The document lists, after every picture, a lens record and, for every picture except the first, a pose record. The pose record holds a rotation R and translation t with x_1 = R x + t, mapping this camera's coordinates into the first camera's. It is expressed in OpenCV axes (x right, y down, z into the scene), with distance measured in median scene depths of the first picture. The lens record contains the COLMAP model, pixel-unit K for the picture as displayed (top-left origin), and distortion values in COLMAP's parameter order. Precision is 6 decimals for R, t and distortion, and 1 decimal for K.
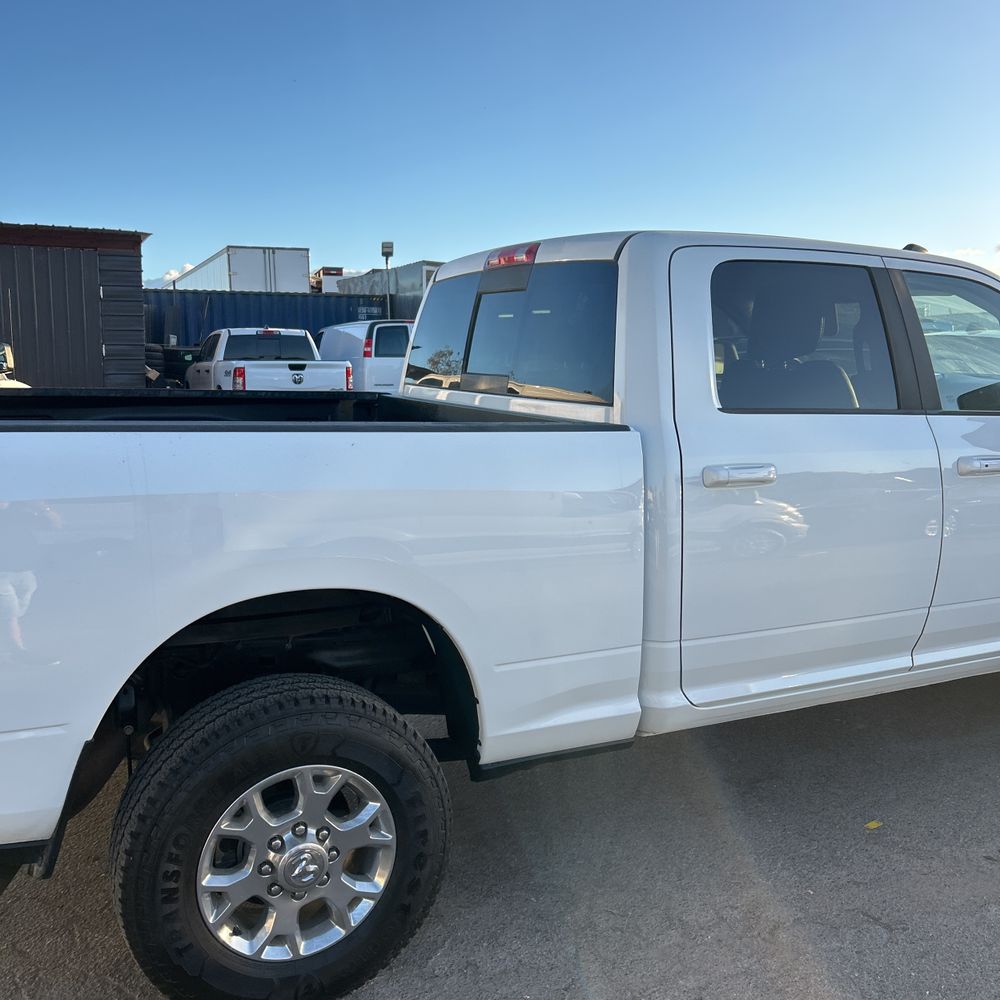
lens RADIAL K [[1008.5, 0, 500.0], [0, 1008.5, 500.0], [0, 0, 1]] dist [0.164694, -0.453676]
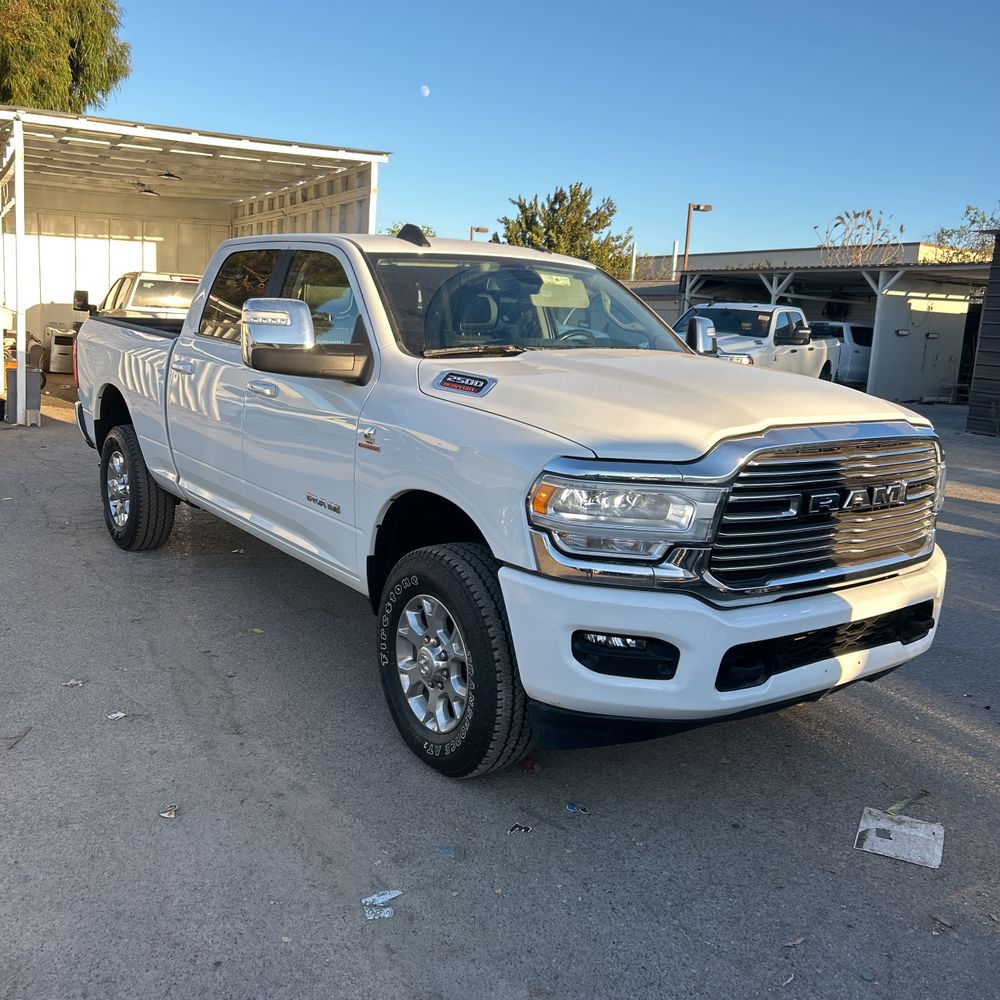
lens RADIAL K [[1008.5, 0, 500.0], [0, 1008.5, 500.0], [0, 0, 1]] dist [0.164694, -0.453676]
pose [[0.142799, 0.176748, -0.973842, 1.870163], [-0.193240, 0.969969, 0.147710, -0.151688], [0.970704, 0.167092, 0.172665, 1.091844]]
